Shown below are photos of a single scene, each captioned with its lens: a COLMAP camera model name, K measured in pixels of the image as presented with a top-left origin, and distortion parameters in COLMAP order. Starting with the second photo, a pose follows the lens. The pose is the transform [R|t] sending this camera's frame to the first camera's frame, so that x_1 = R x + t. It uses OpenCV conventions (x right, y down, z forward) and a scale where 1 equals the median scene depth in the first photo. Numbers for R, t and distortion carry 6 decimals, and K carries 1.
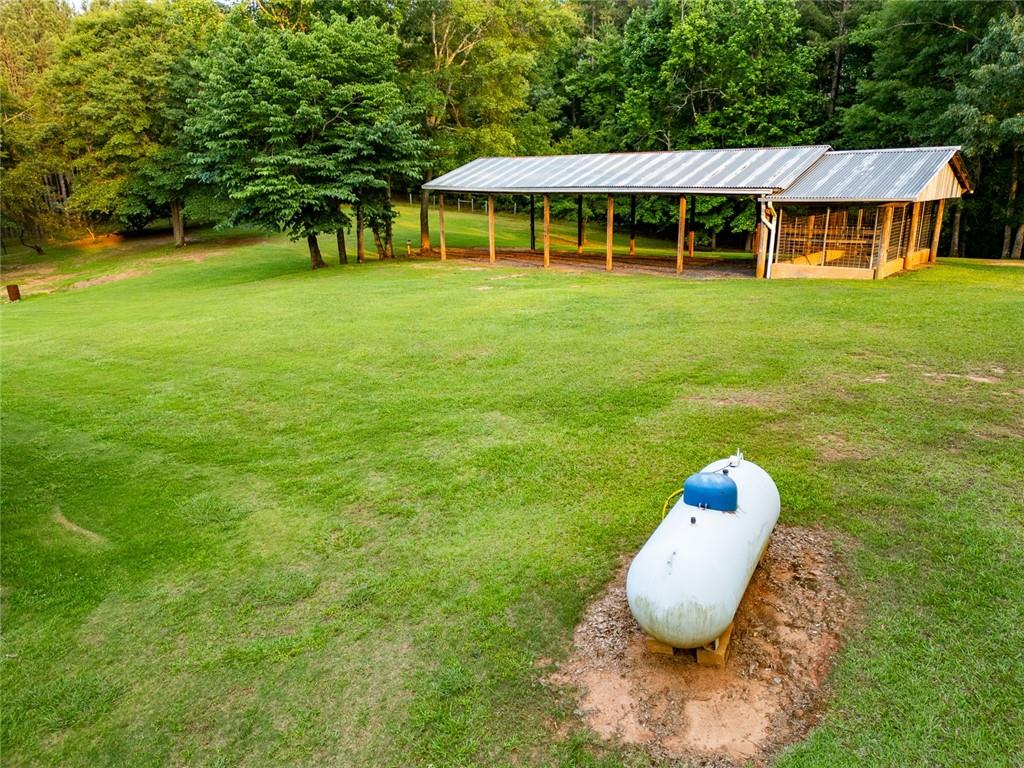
lens RADIAL K [[714.2, 0, 514.8], [0, 714.2, 384.7], [0, 0, 1]] dist [0.083560, -0.084469]
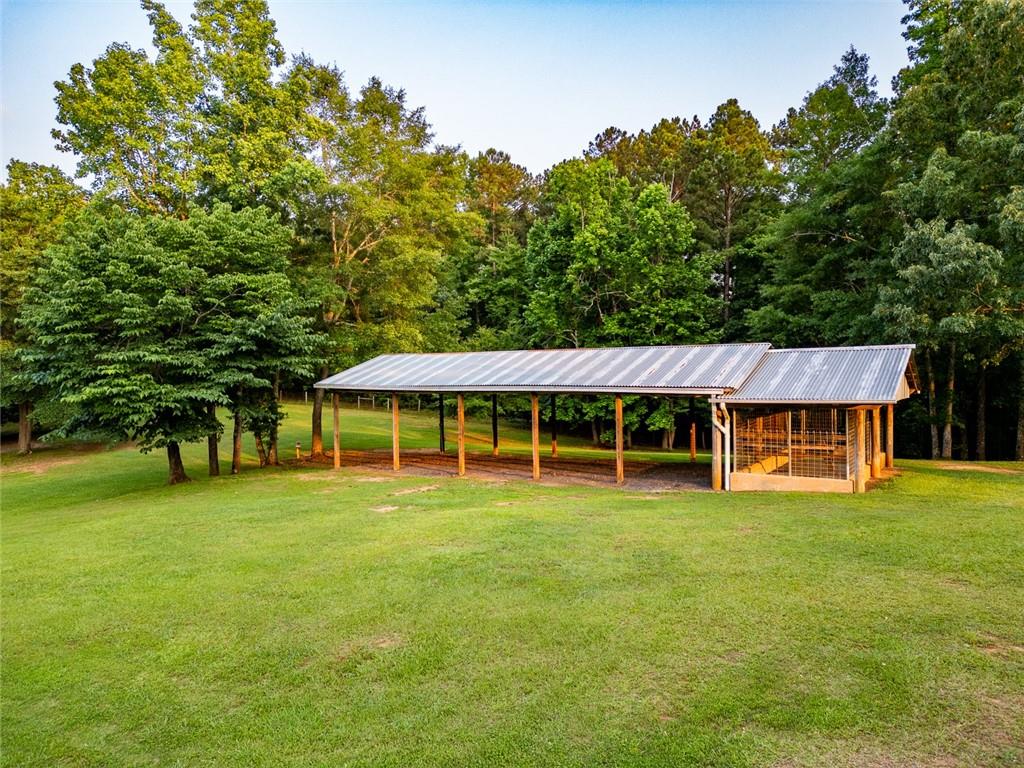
lens RADIAL K [[714.2, 0, 514.8], [0, 714.2, 384.7], [0, 0, 1]] dist [0.083560, -0.084469]
pose [[0.990557, -0.003677, 0.137053, -0.008040], [0.039648, 0.964611, -0.260680, -0.040609], [-0.131245, 0.263652, 0.955648, 0.139526]]
